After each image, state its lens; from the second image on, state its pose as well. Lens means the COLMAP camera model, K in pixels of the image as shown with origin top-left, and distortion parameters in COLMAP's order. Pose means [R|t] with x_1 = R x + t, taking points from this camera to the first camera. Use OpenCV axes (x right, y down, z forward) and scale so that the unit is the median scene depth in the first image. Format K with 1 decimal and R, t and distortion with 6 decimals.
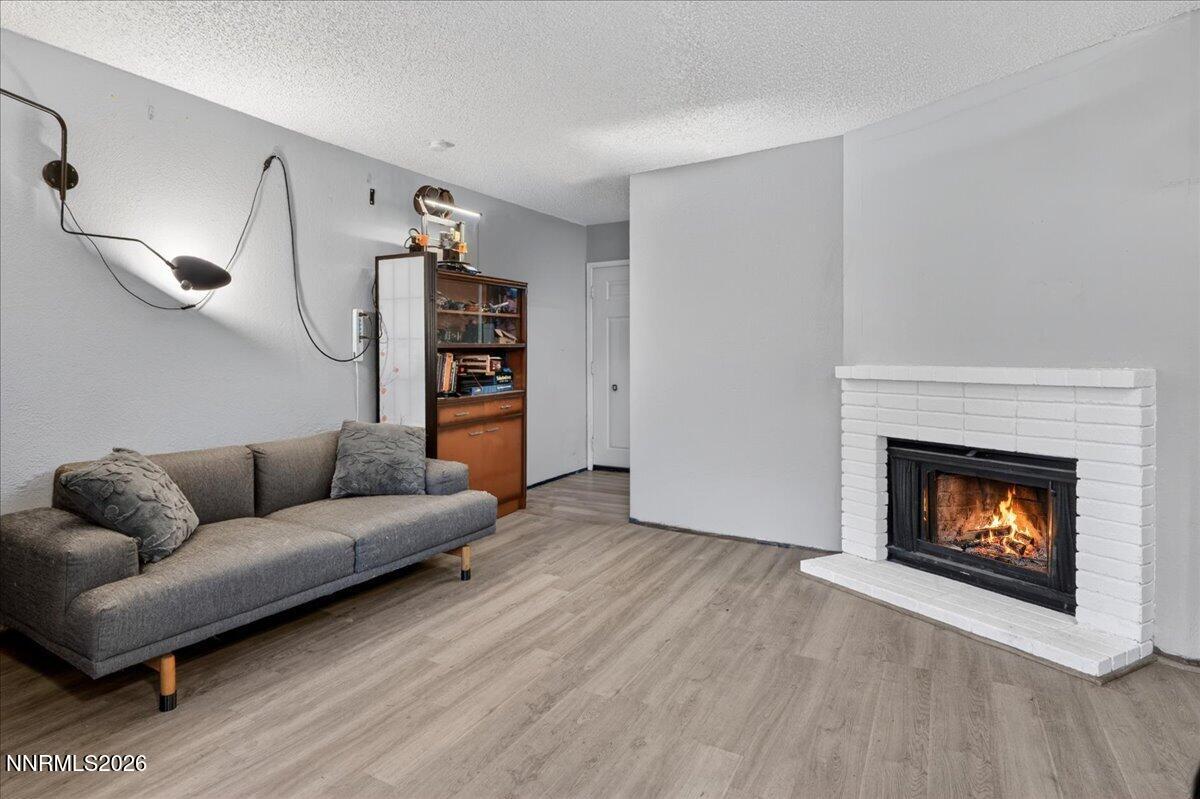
lens RADIAL K [[628.9, 0, 601.5], [0, 628.9, 374.1], [0, 0, 1]] dist [-0.002186, -0.000255]
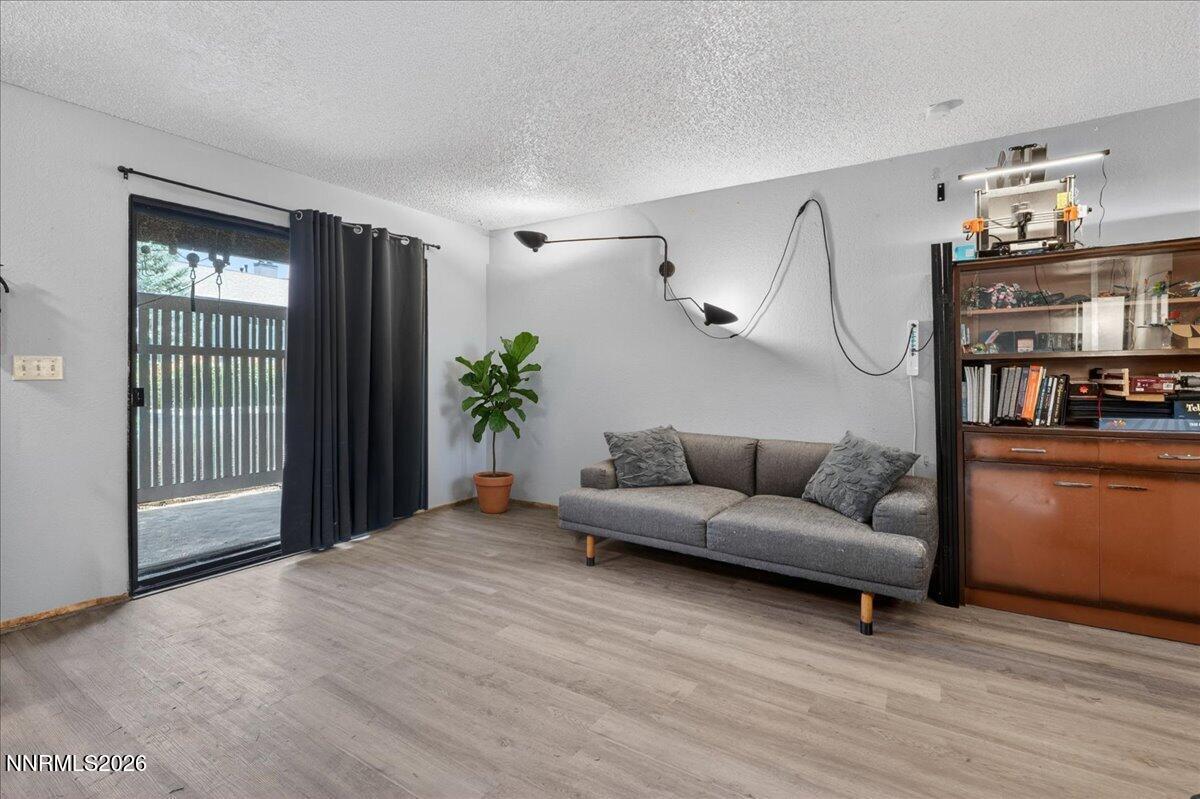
lens RADIAL K [[551.8, 0, 605.4], [0, 551.8, 383.4], [0, 0, 1]] dist [0.000067, 0.000134]
pose [[-0.050657, 0.020949, -0.998496, 0.594708], [-0.029819, 0.999303, 0.022479, -0.017429], [0.998271, 0.030913, -0.049997, 0.749449]]
